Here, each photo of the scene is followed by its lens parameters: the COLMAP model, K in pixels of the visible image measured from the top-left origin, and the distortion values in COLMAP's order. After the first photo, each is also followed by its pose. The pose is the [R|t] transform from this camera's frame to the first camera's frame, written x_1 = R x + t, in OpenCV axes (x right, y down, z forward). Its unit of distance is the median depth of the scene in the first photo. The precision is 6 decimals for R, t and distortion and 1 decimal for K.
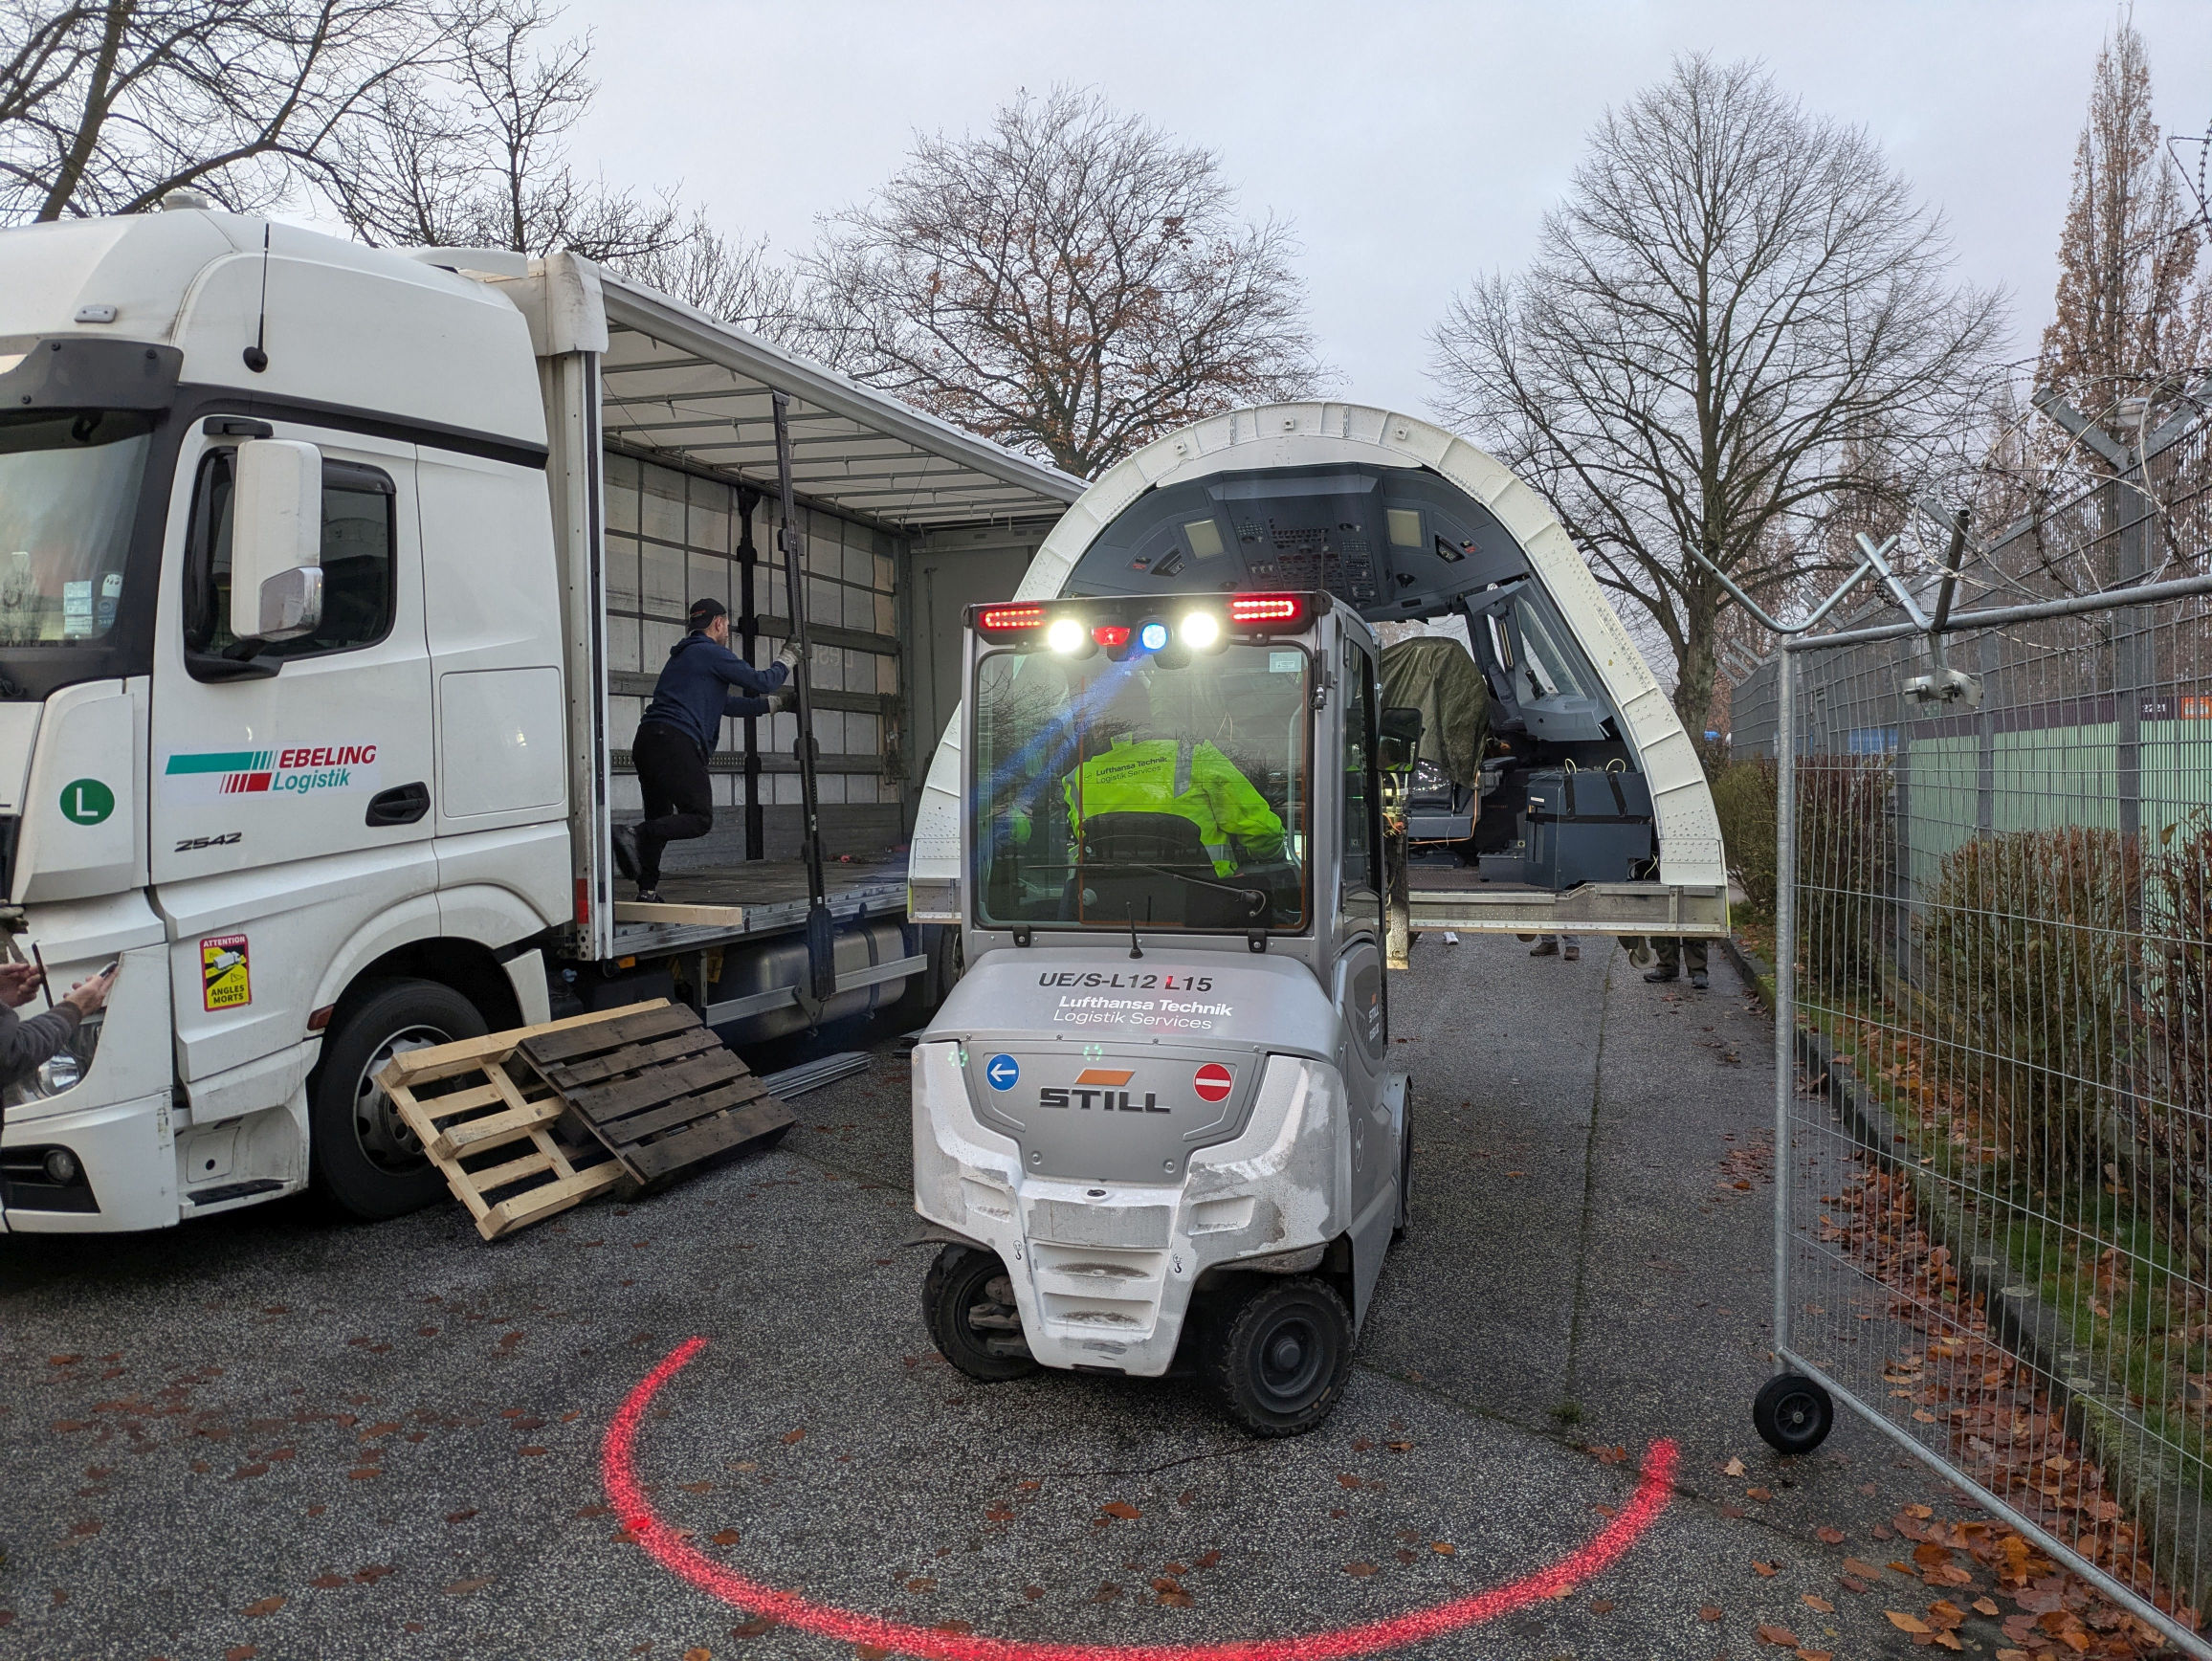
lens RADIAL K [[1636.6, 0, 1096.6], [0, 1636.6, 829.6], [0, 0, 1]] dist [0.041847, -0.031882]
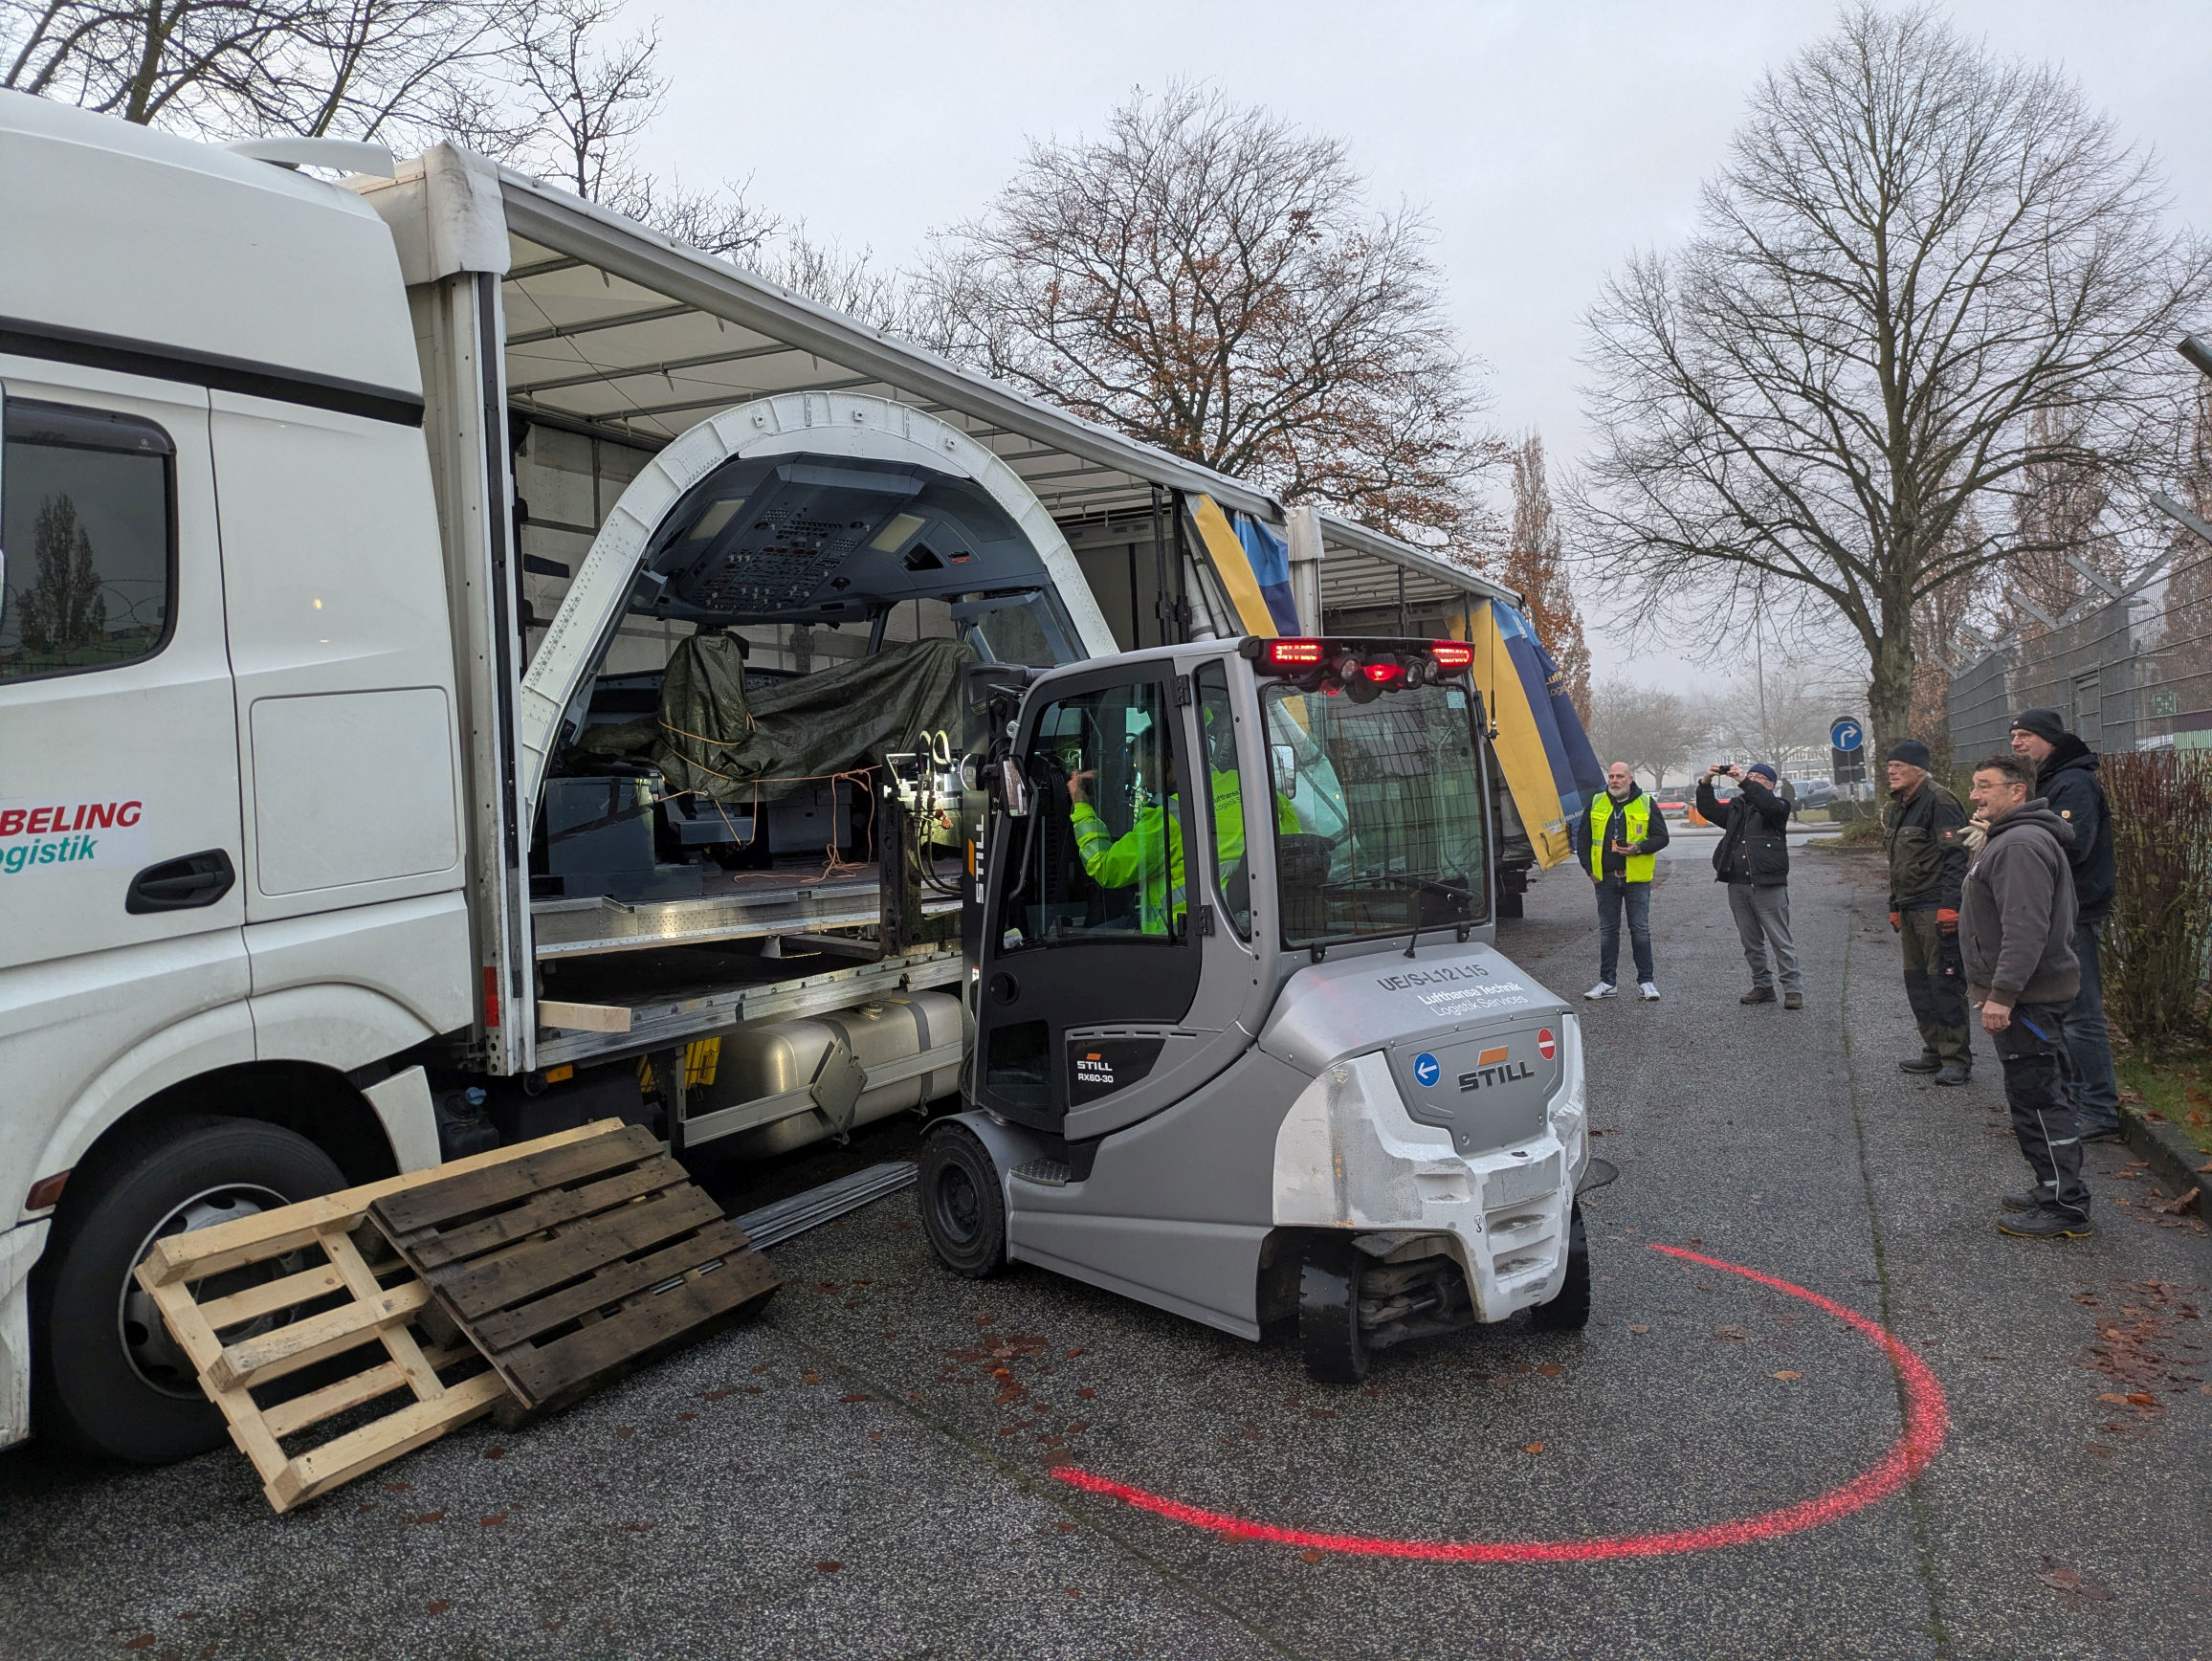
lens RADIAL K [[1636.6, 0, 1120.9], [0, 1636.6, 801.9], [0, 0, 1]] dist [0.041847, -0.031882]
pose [[0.996458, -0.030233, -0.078469, 0.036907], [0.027685, 0.999060, -0.033358, -0.012602], [0.079404, 0.031068, 0.996358, 0.267454]]
